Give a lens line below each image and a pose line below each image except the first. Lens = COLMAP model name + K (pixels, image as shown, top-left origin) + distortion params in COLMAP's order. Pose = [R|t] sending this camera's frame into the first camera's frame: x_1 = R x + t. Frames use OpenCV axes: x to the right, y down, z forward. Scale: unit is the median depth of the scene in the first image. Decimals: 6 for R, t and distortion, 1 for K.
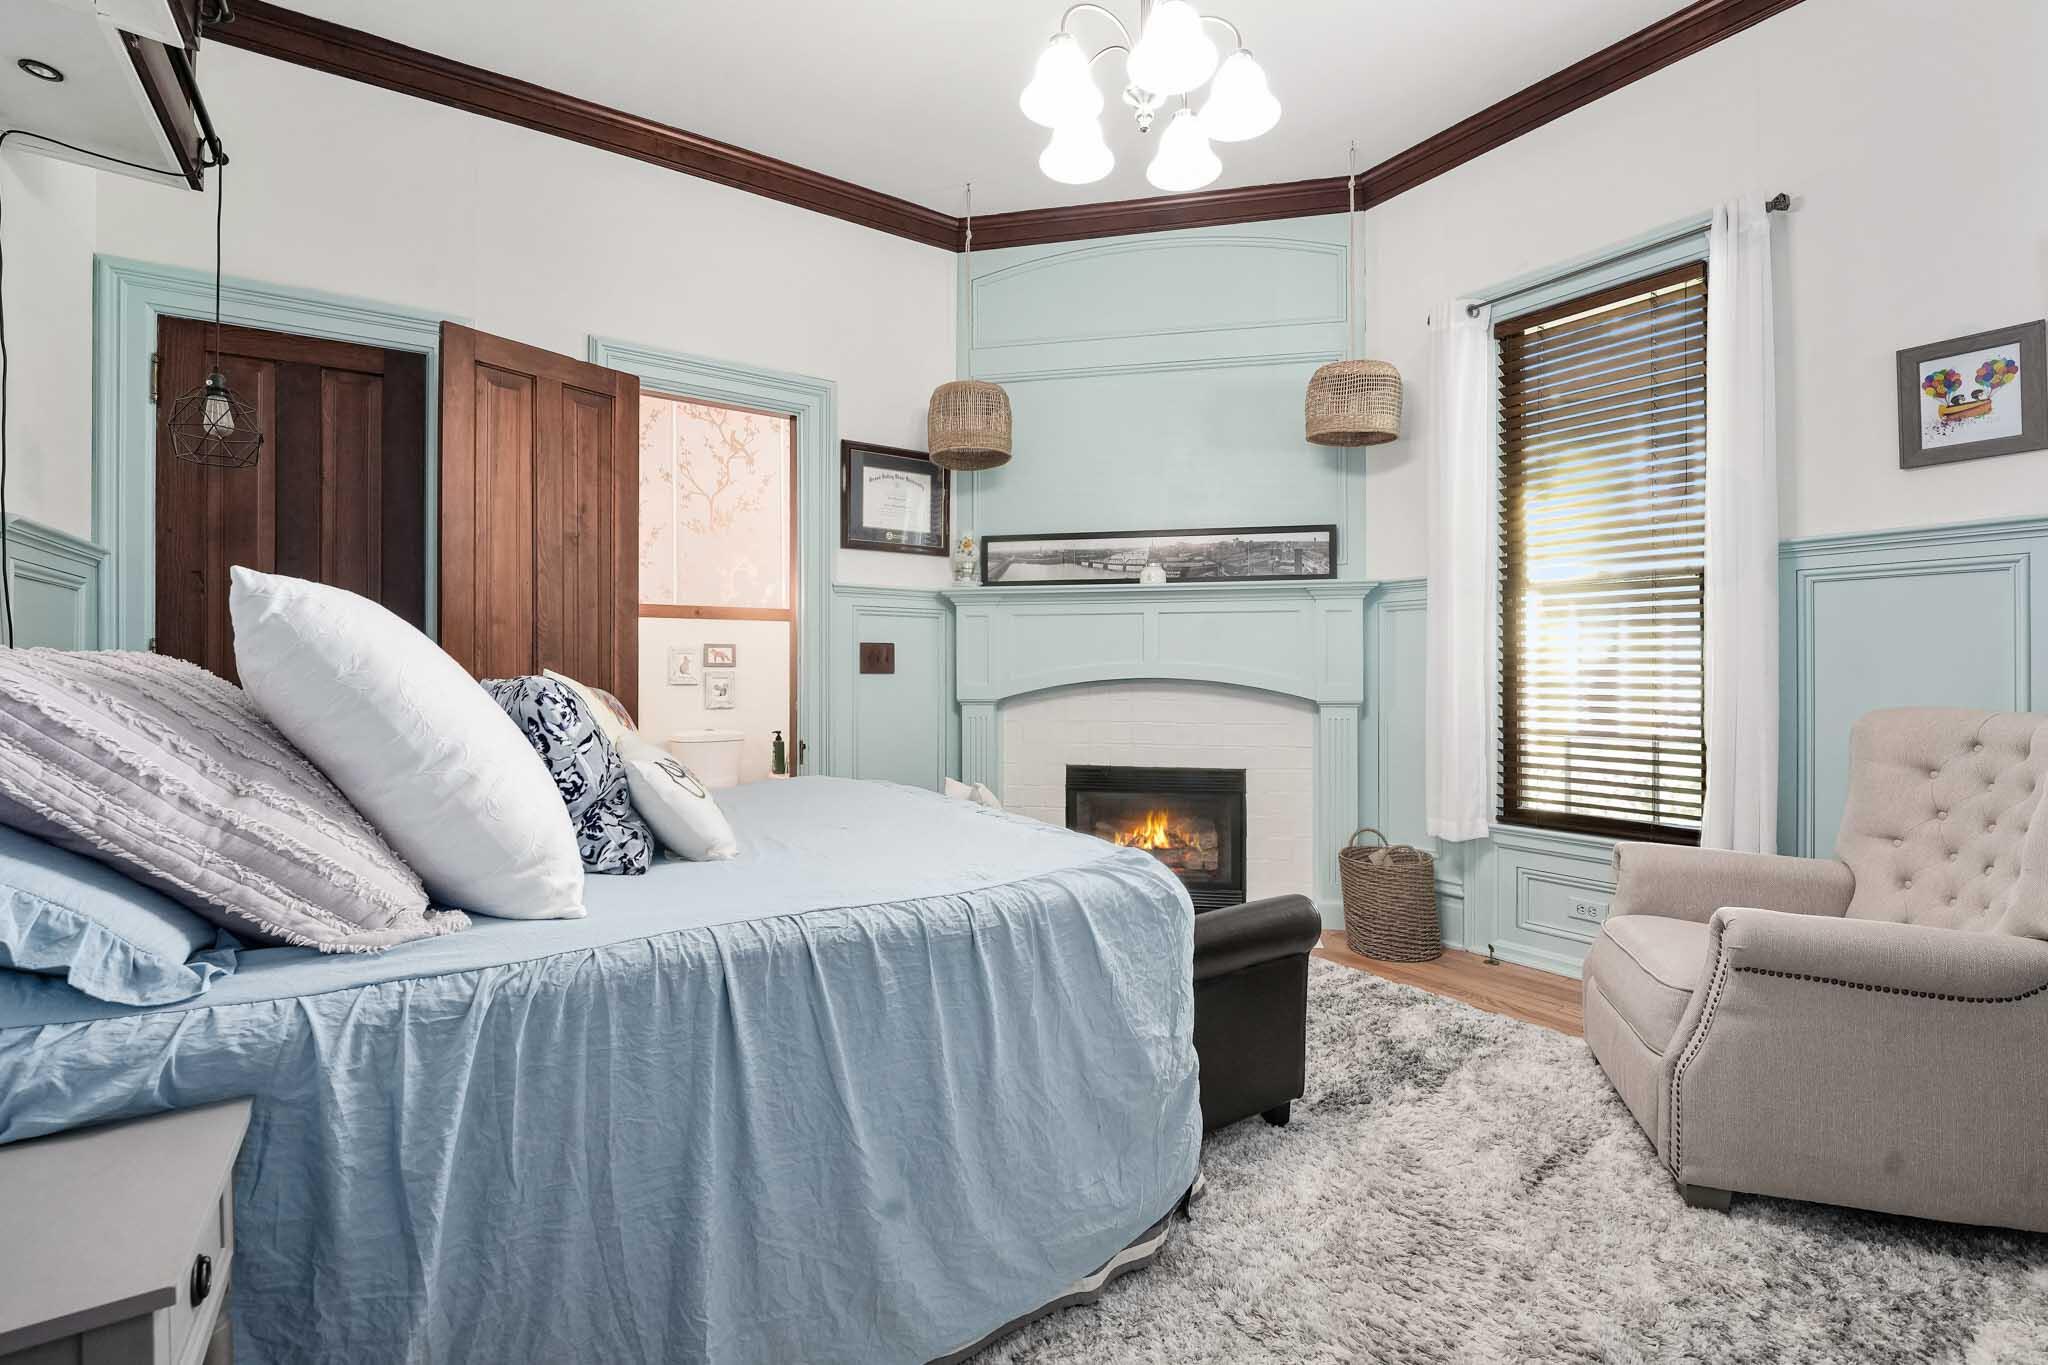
lens RADIAL K [[875.2, 0, 1024.0], [0, 875.2, 682.5], [0, 0, 1]] dist [-0.028860, -0.000039]
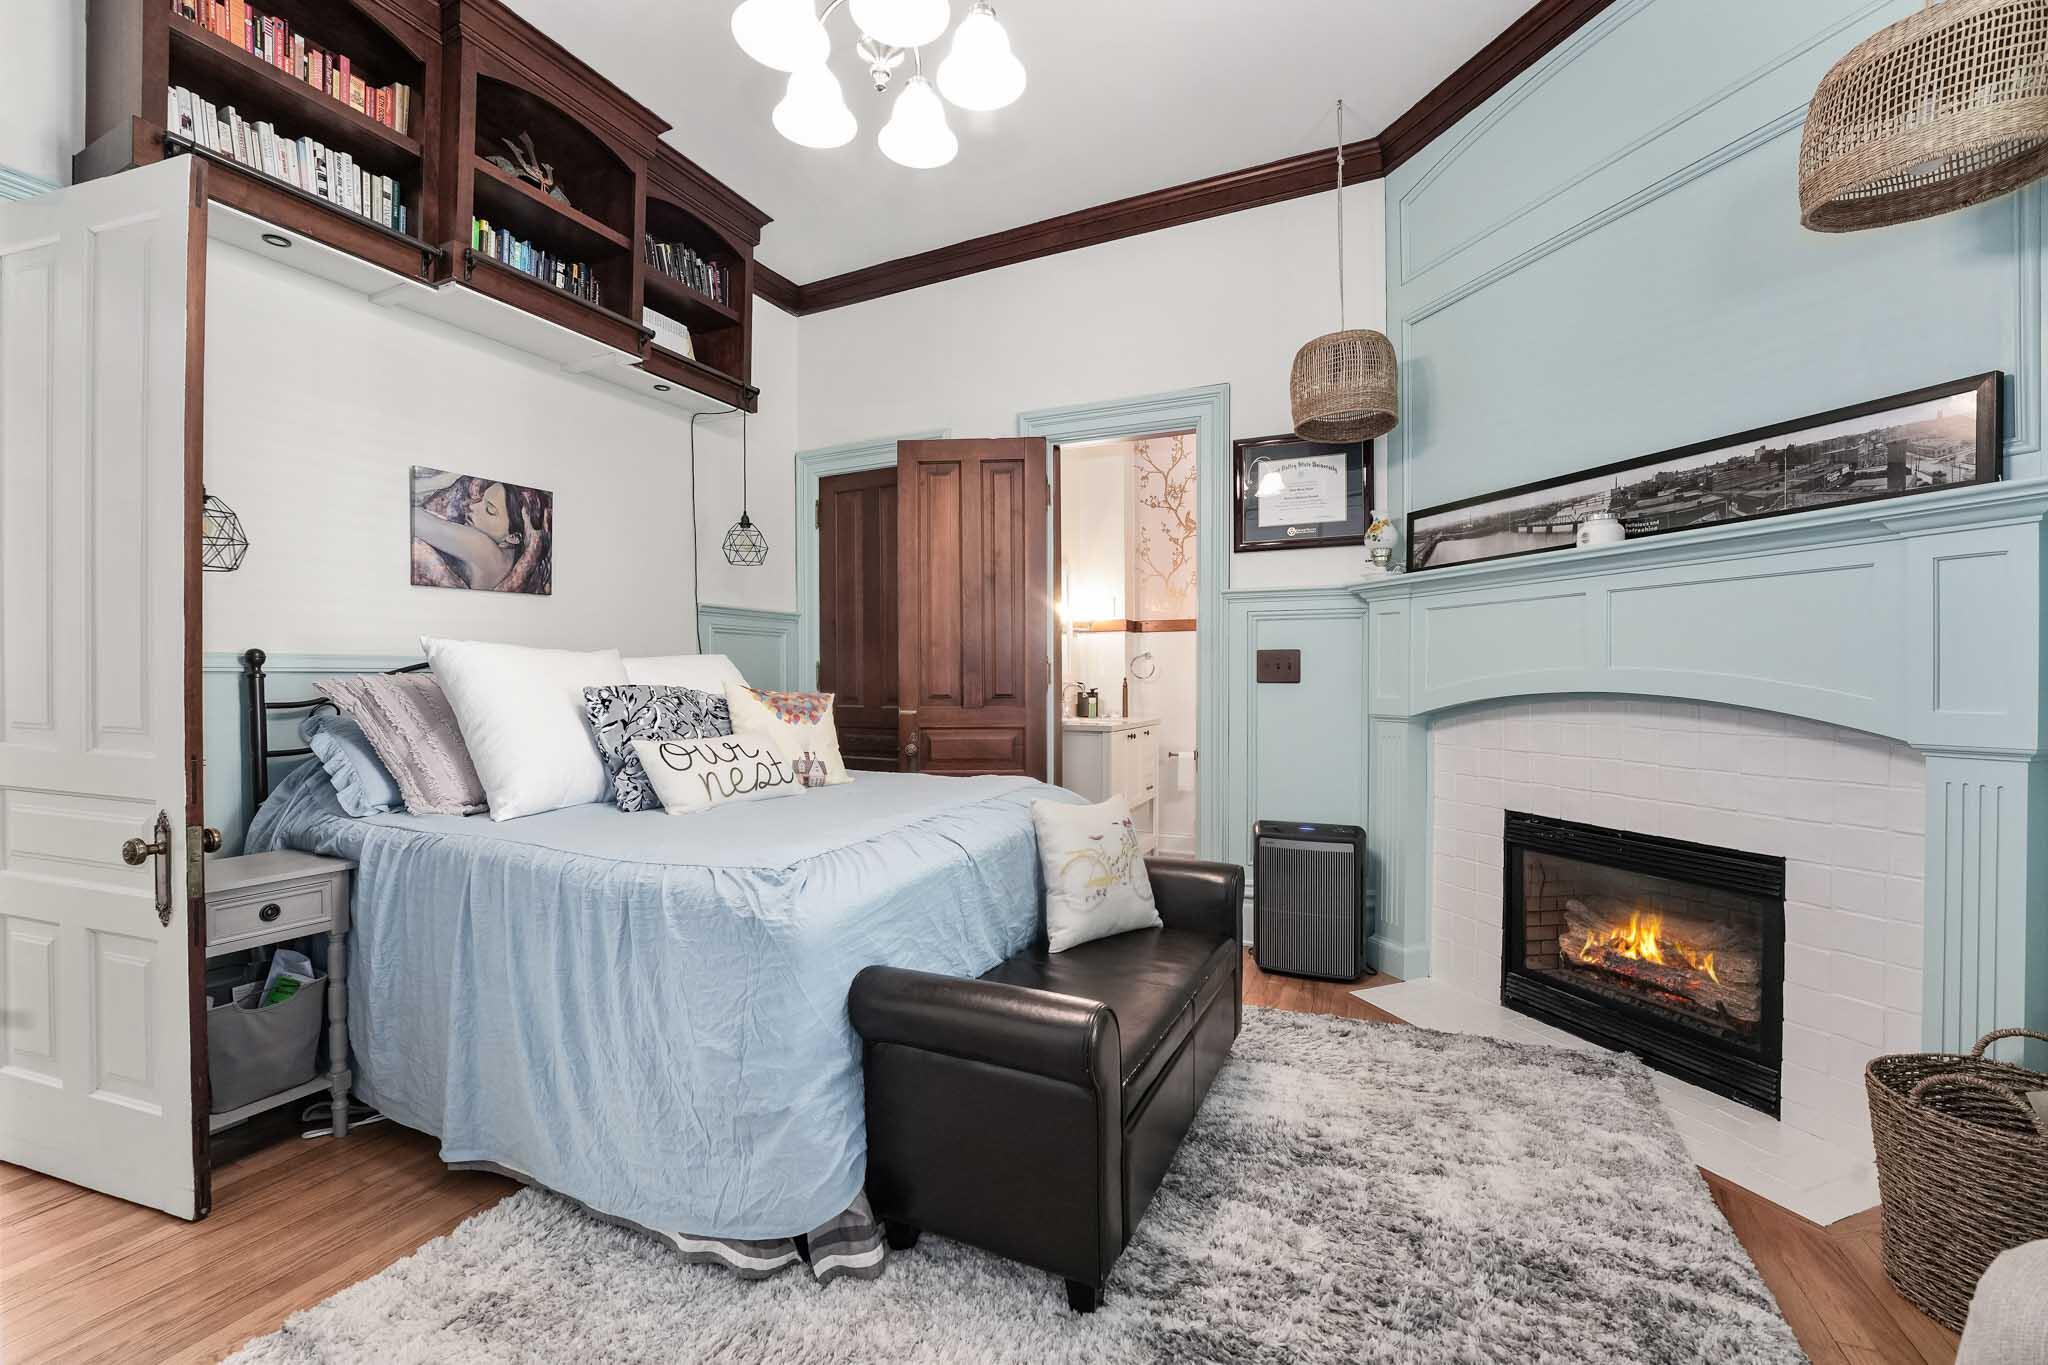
lens RADIAL K [[851.1, 0, 1024.0], [0, 851.1, 682.5], [0, 0, 1]] dist [-0.033573, 0.007230]
pose [[0.509354, 0.002634, -0.860553, 0.467668], [-0.006429, 0.999979, -0.000744, -0.008771], [0.860533, 0.005912, 0.509360, 0.316912]]
